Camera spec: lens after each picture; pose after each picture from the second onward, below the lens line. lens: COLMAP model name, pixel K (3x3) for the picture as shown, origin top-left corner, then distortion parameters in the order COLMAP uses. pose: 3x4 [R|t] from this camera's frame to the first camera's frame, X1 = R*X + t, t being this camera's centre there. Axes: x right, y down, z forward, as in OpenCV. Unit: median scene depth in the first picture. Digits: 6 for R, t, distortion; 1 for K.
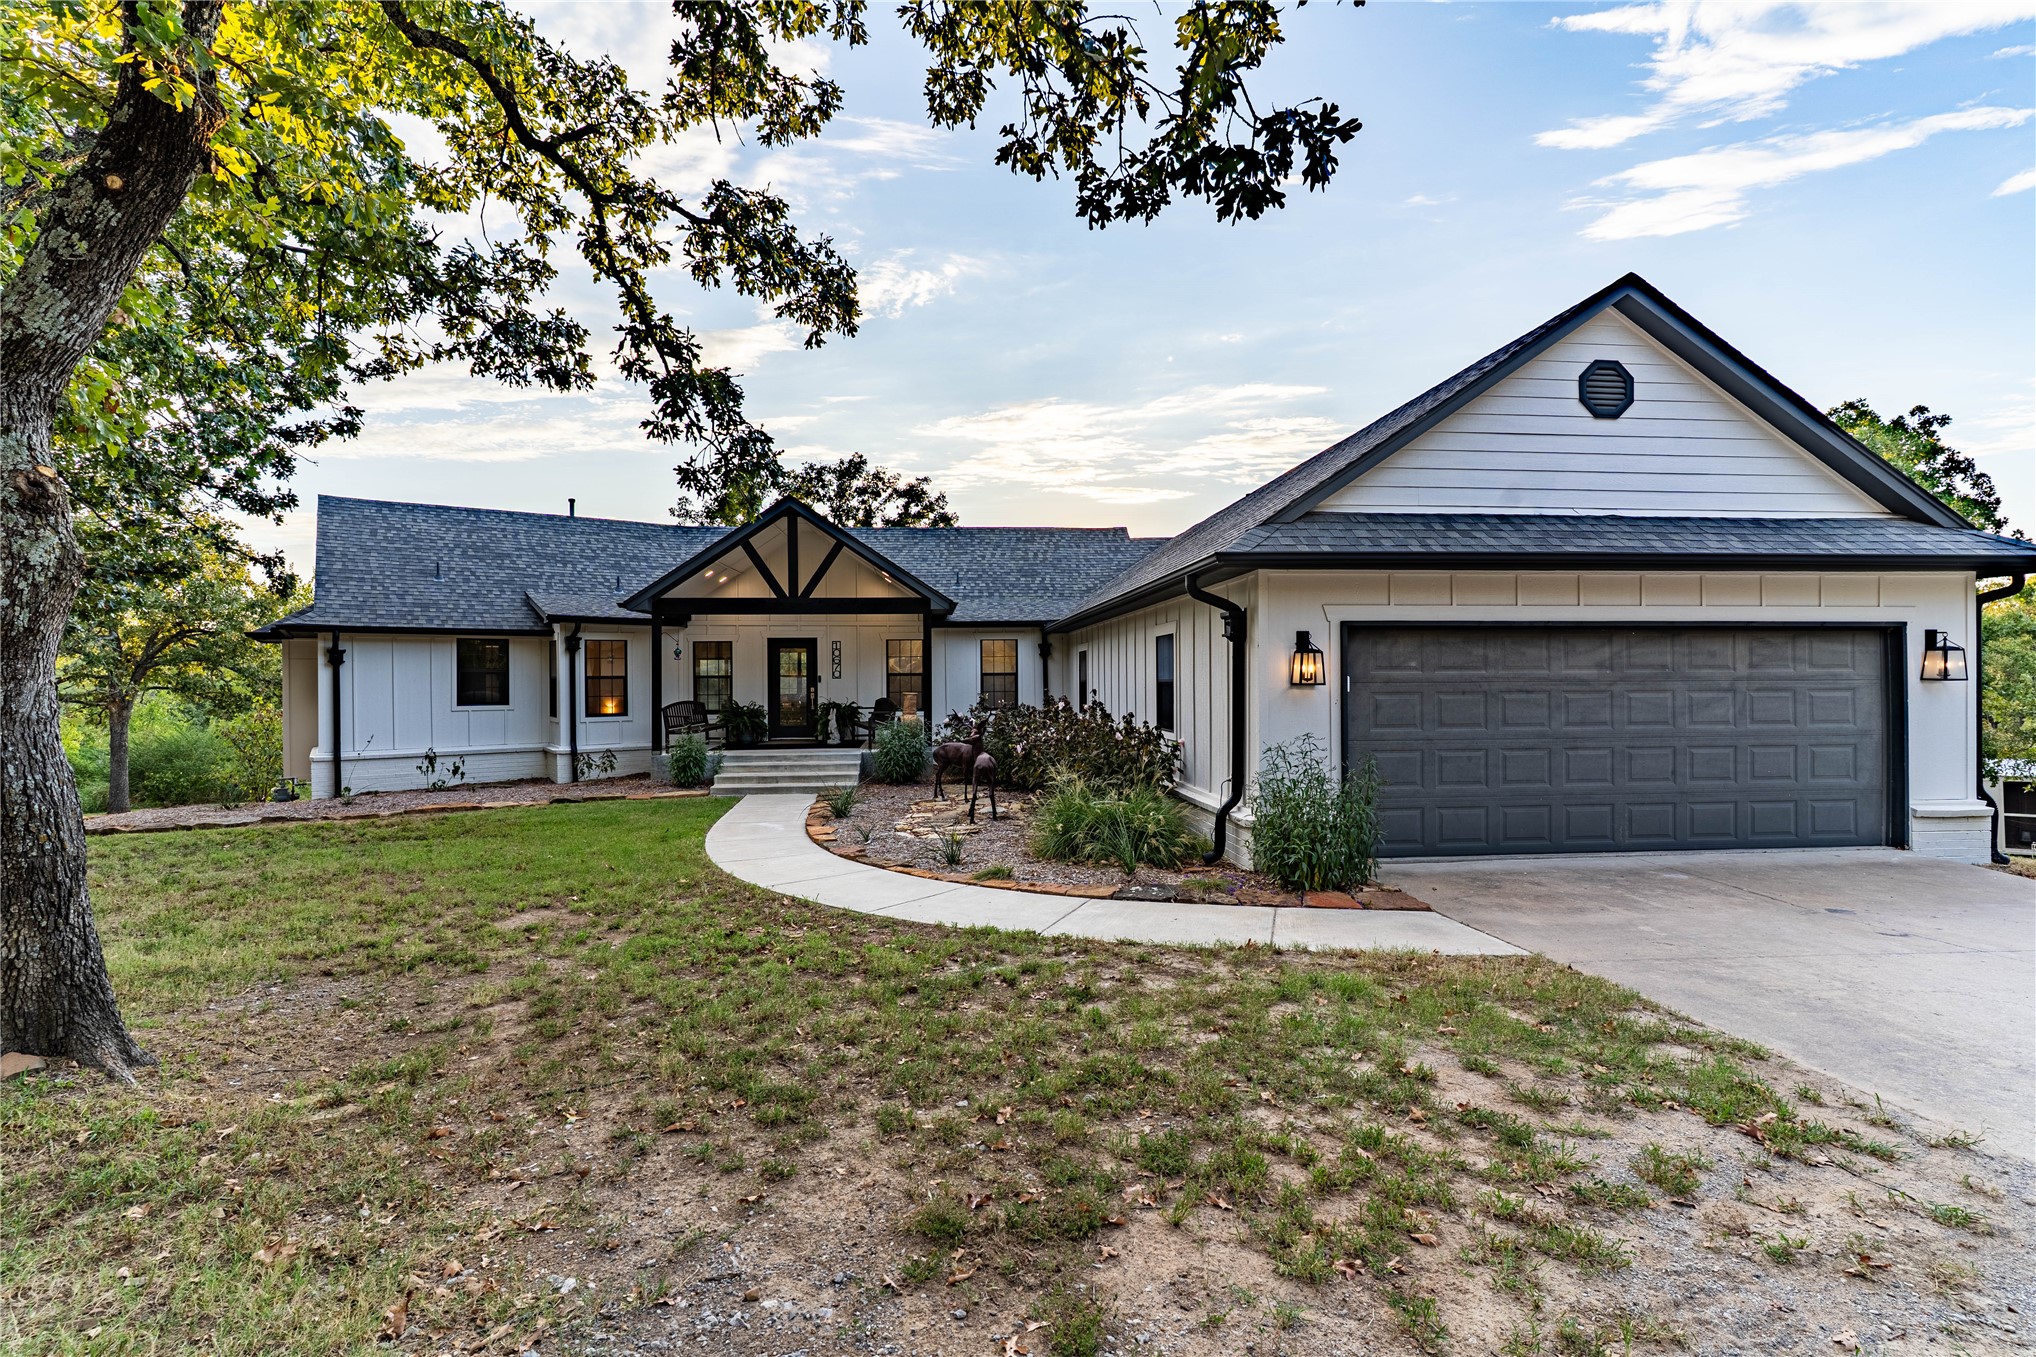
lens RADIAL K [[967.2, 0, 1017.8], [0, 967.2, 679.5], [0, 0, 1]] dist [-0.000669, -0.000011]
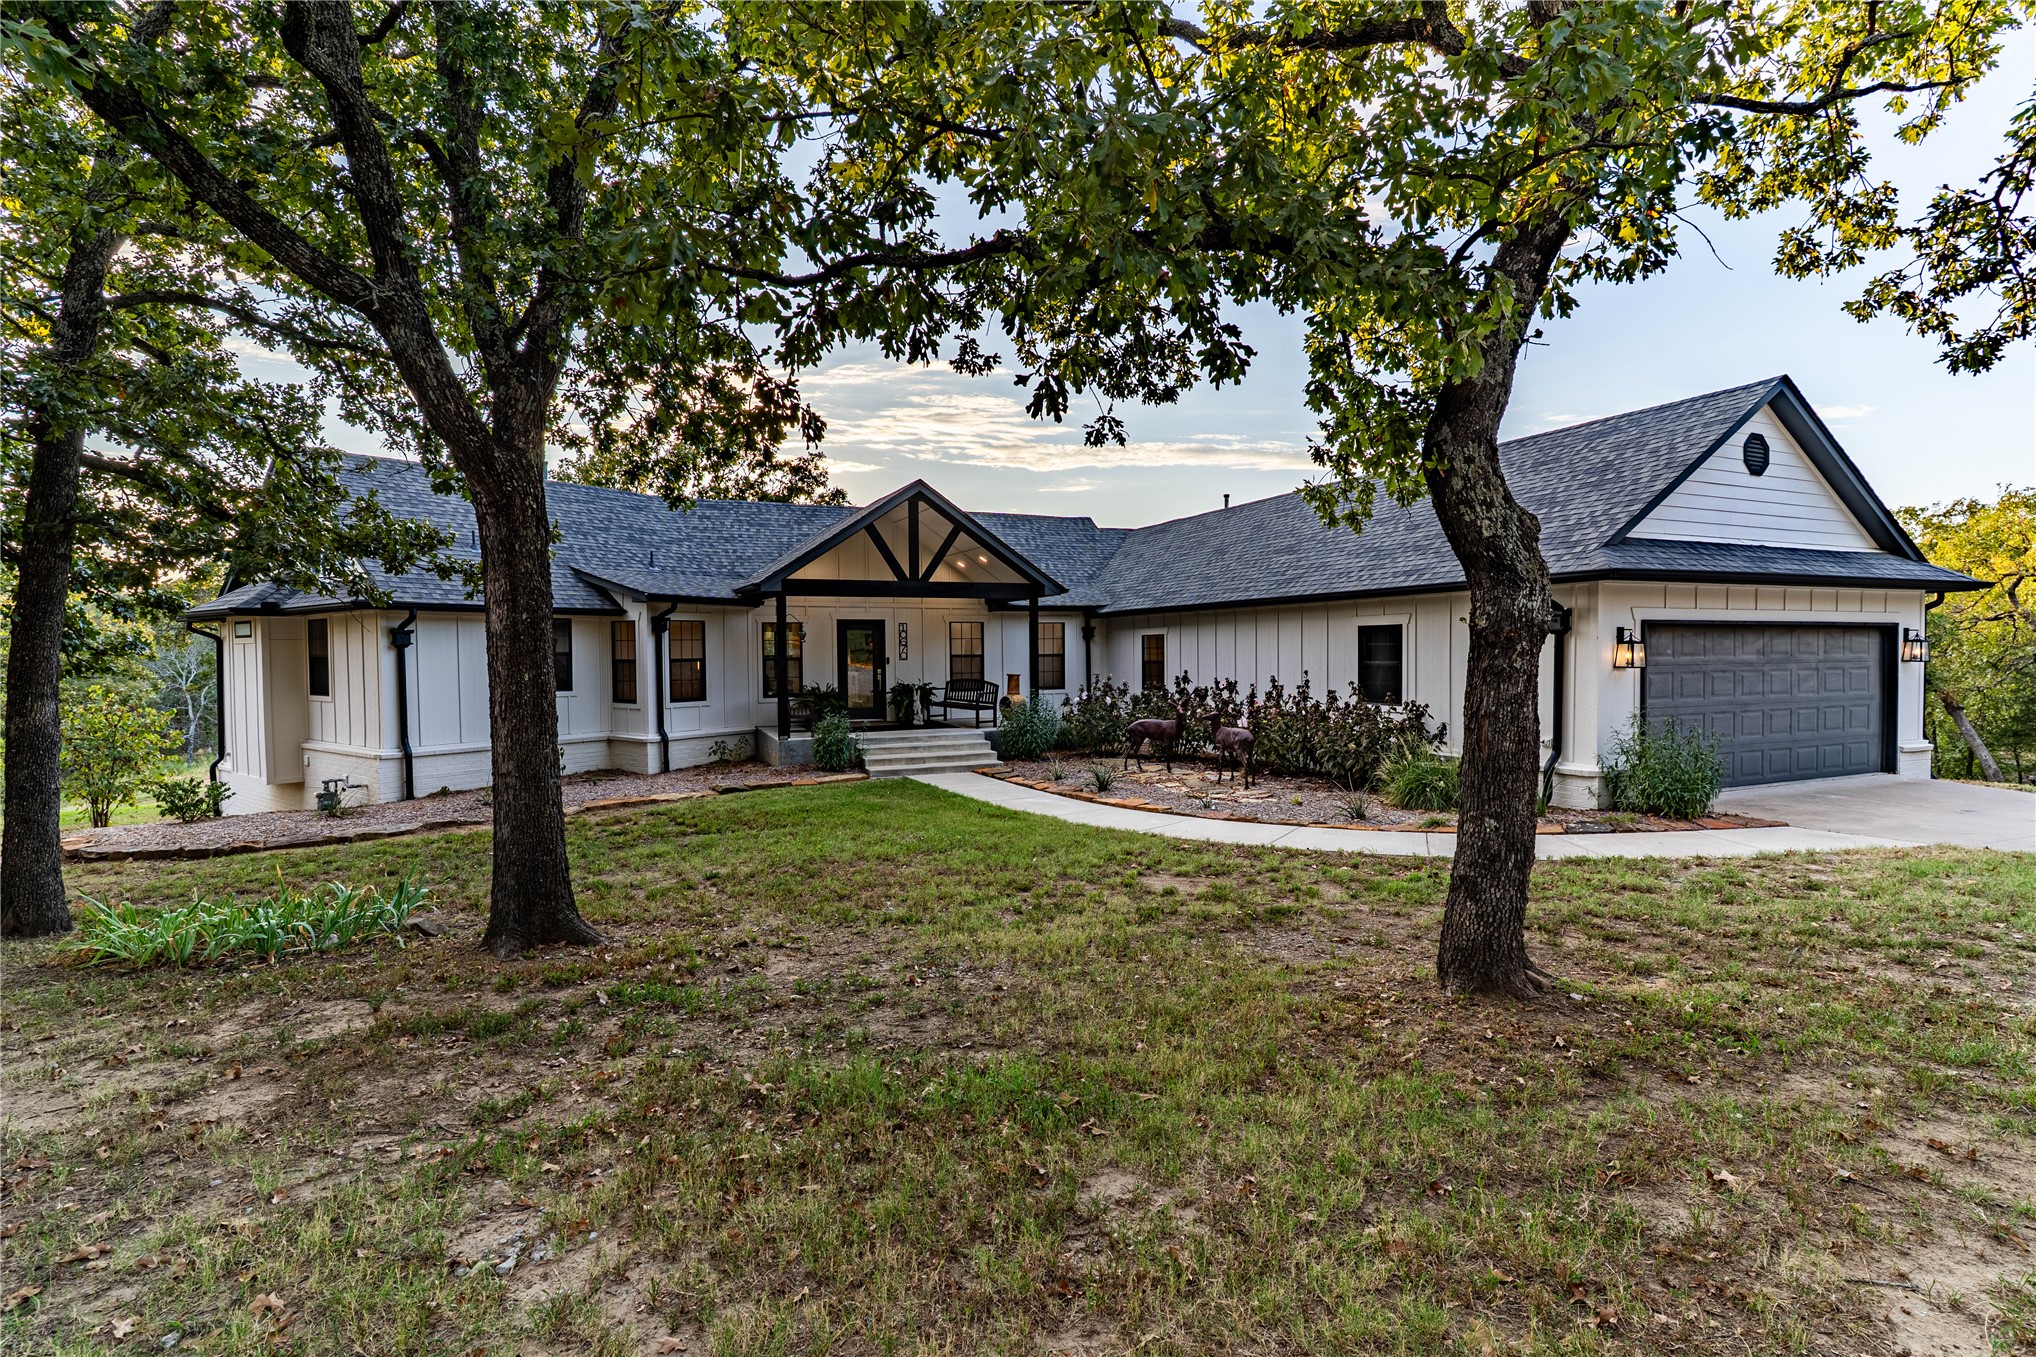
lens RADIAL K [[967.2, 0, 1015.4], [0, 967.2, 676.5], [0, 0, 1]] dist [-0.000669, -0.000011]
pose [[0.946696, -0.008454, 0.322018, -0.859060], [0.001736, 0.999775, 0.021142, -0.010531], [-0.322124, -0.019456, 0.946497, 0.014500]]
